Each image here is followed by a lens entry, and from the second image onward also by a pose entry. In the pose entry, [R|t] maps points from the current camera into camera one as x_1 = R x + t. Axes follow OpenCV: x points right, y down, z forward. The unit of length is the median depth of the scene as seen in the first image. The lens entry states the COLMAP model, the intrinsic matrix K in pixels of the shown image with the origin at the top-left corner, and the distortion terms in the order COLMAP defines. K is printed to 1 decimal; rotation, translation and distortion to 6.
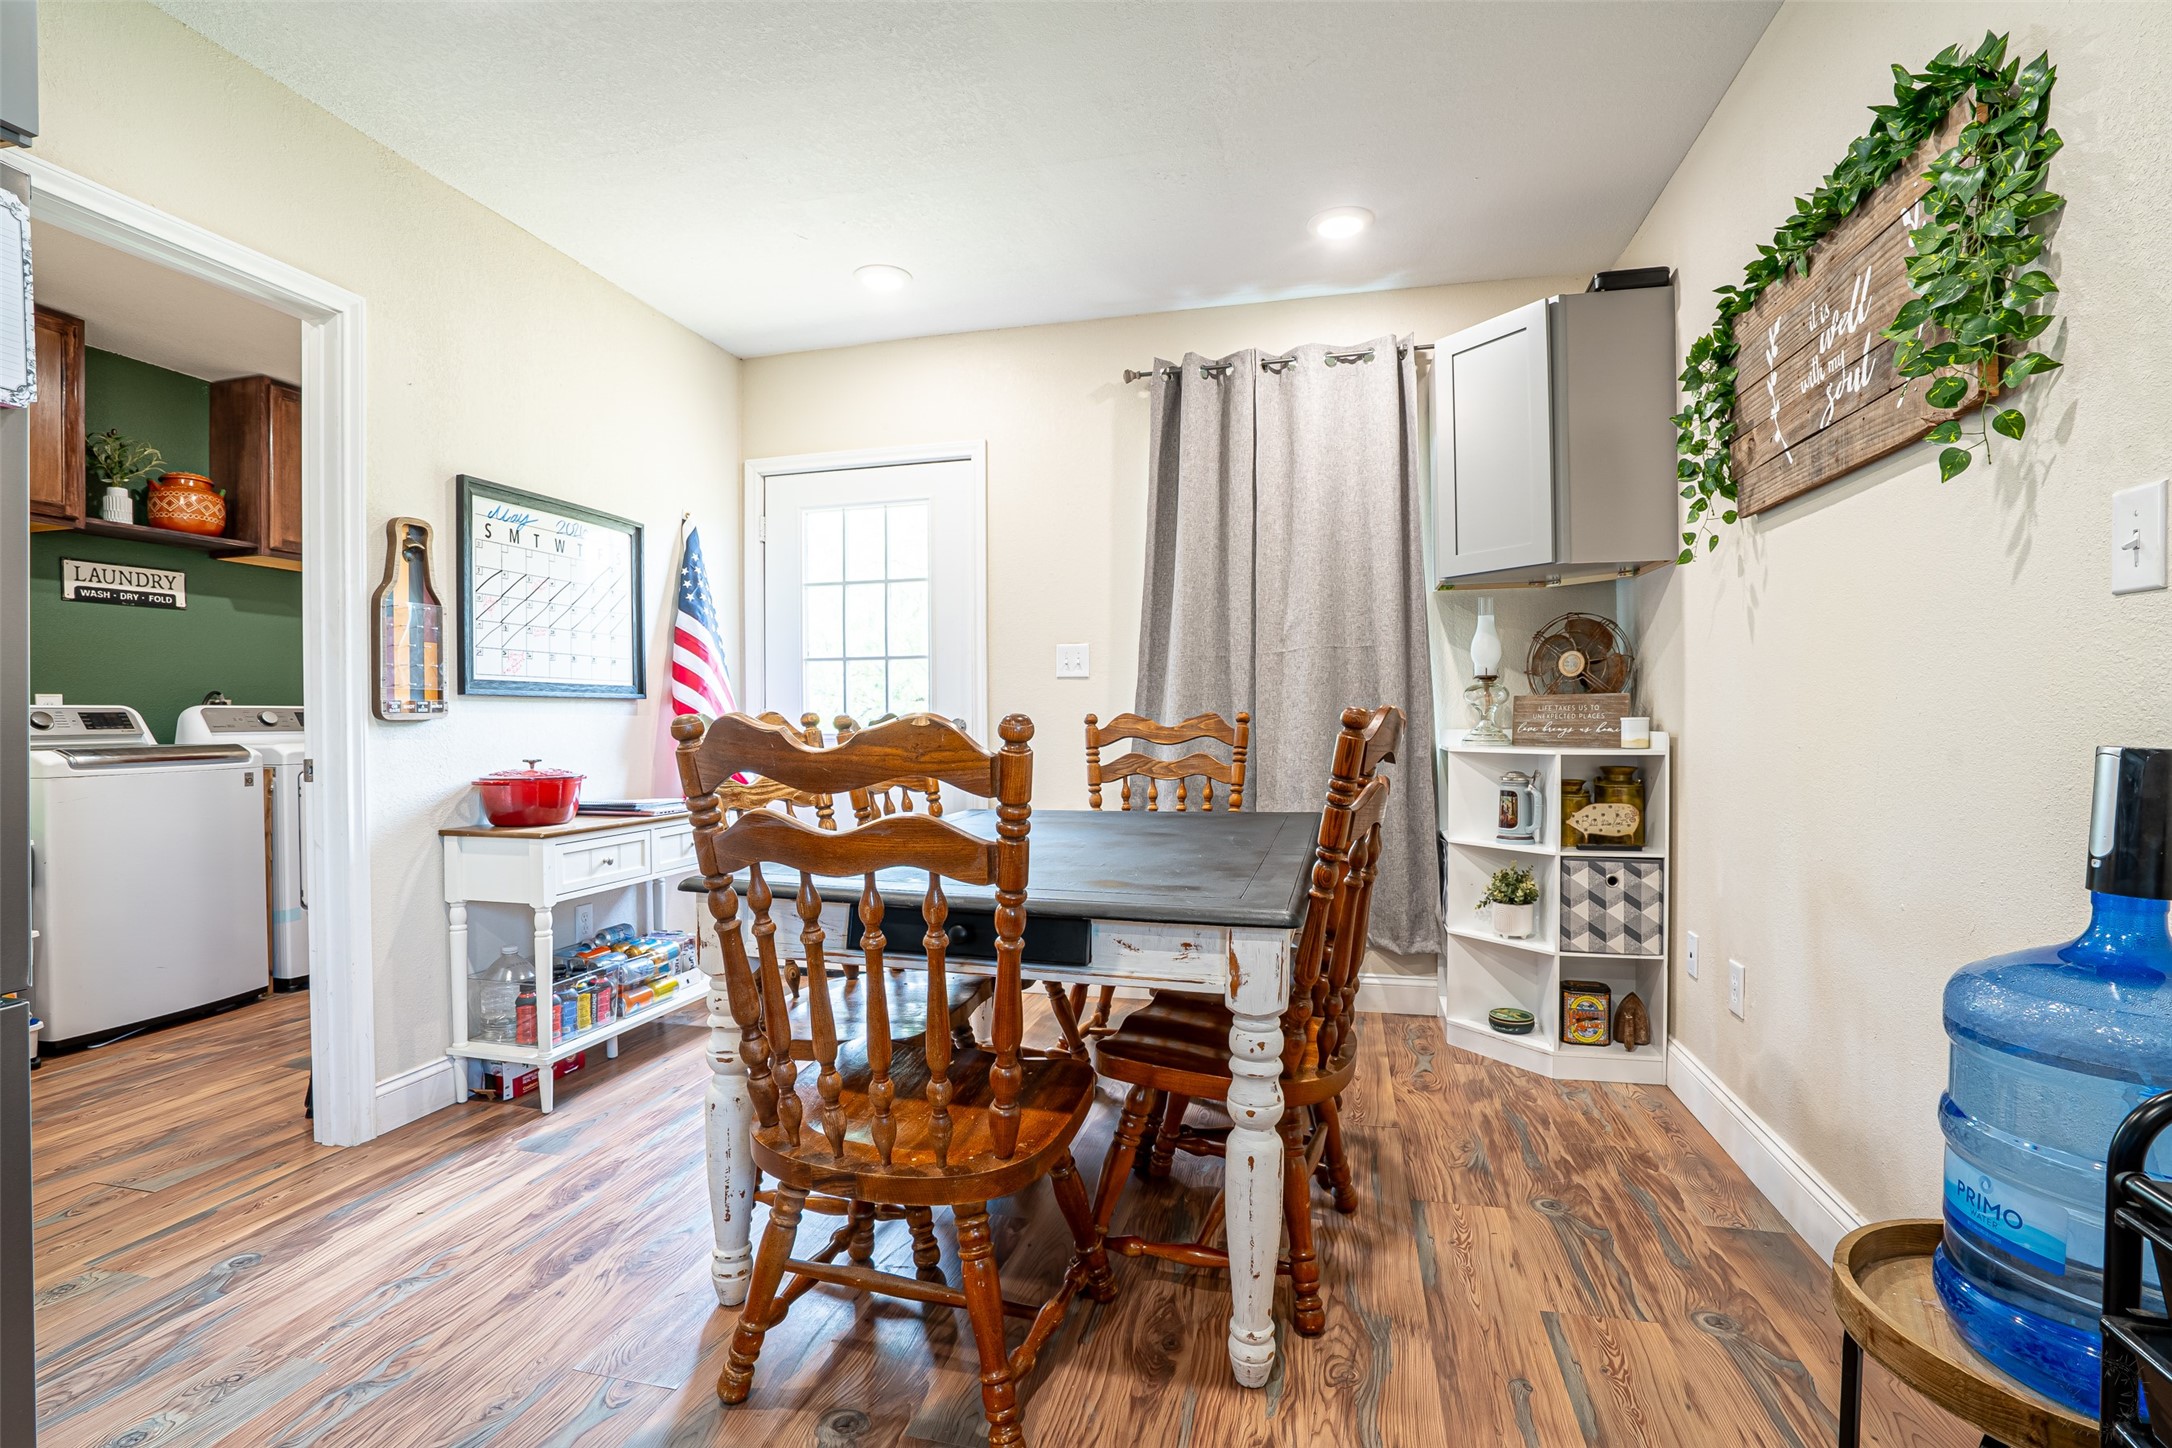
lens RADIAL K [[1009.1, 0, 1089.2], [0, 1009.1, 715.7], [0, 0, 1]] dist [-0.052048, 0.017261]
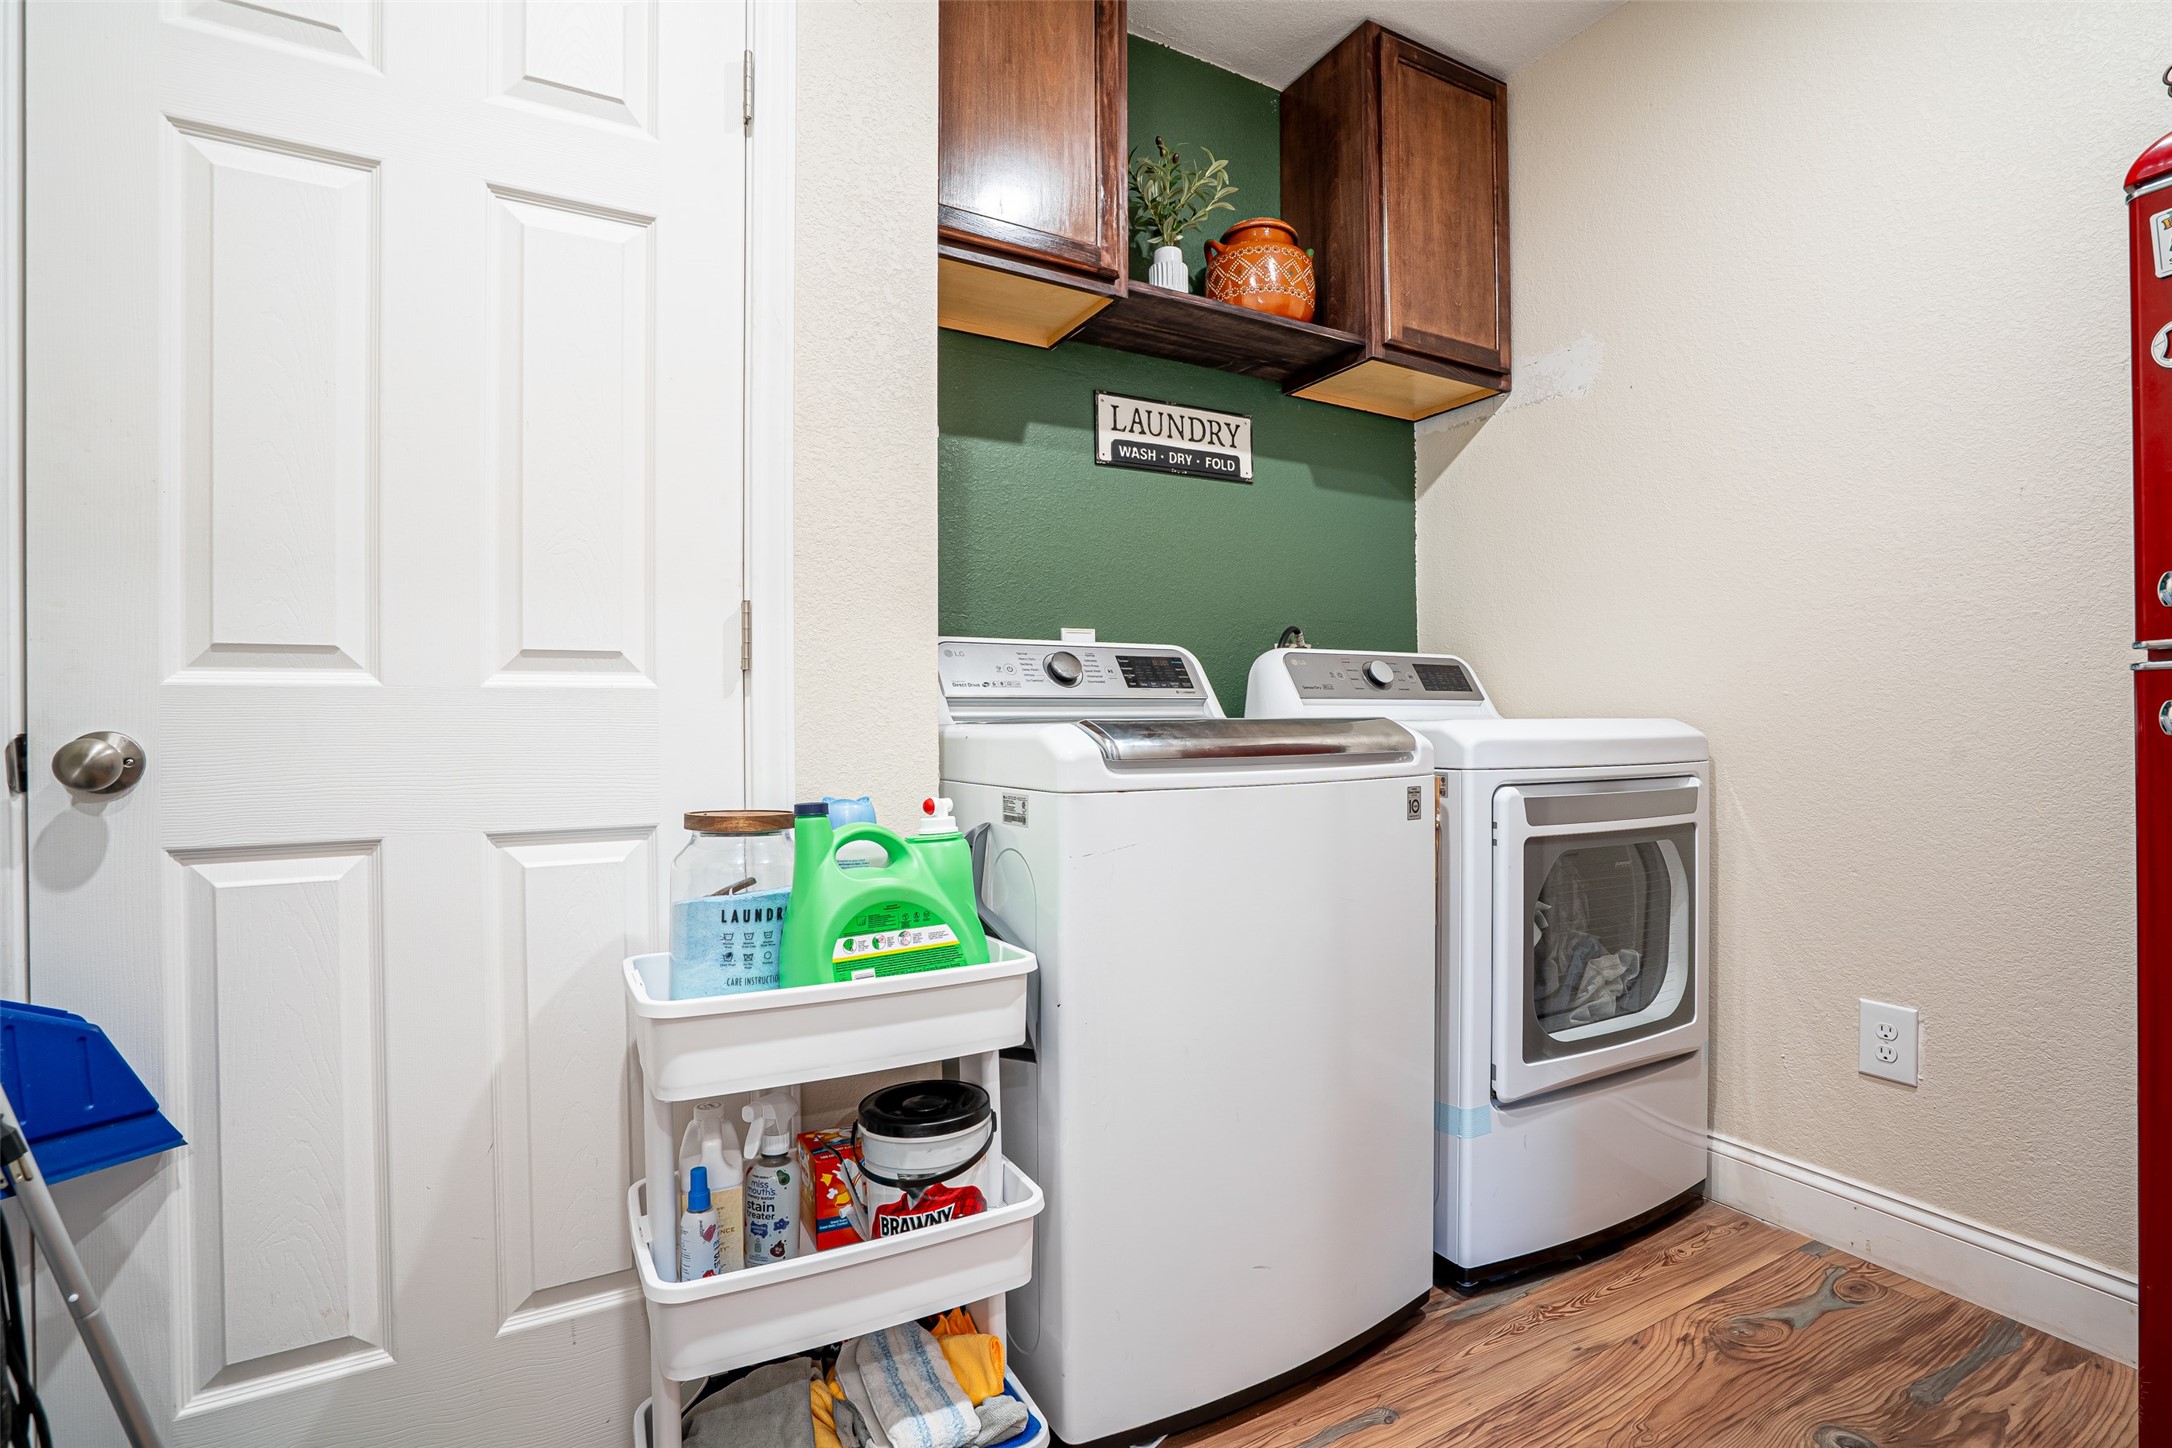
lens RADIAL K [[1009.1, 0, 1084.9], [0, 1009.1, 717.3], [0, 0, 1]] dist [-0.052048, 0.017261]
pose [[0.678271, 0.011161, -0.734727, -0.605782], [-0.005106, 0.999932, 0.010476, 0.022968], [0.734794, -0.003354, 0.678282, 0.575510]]
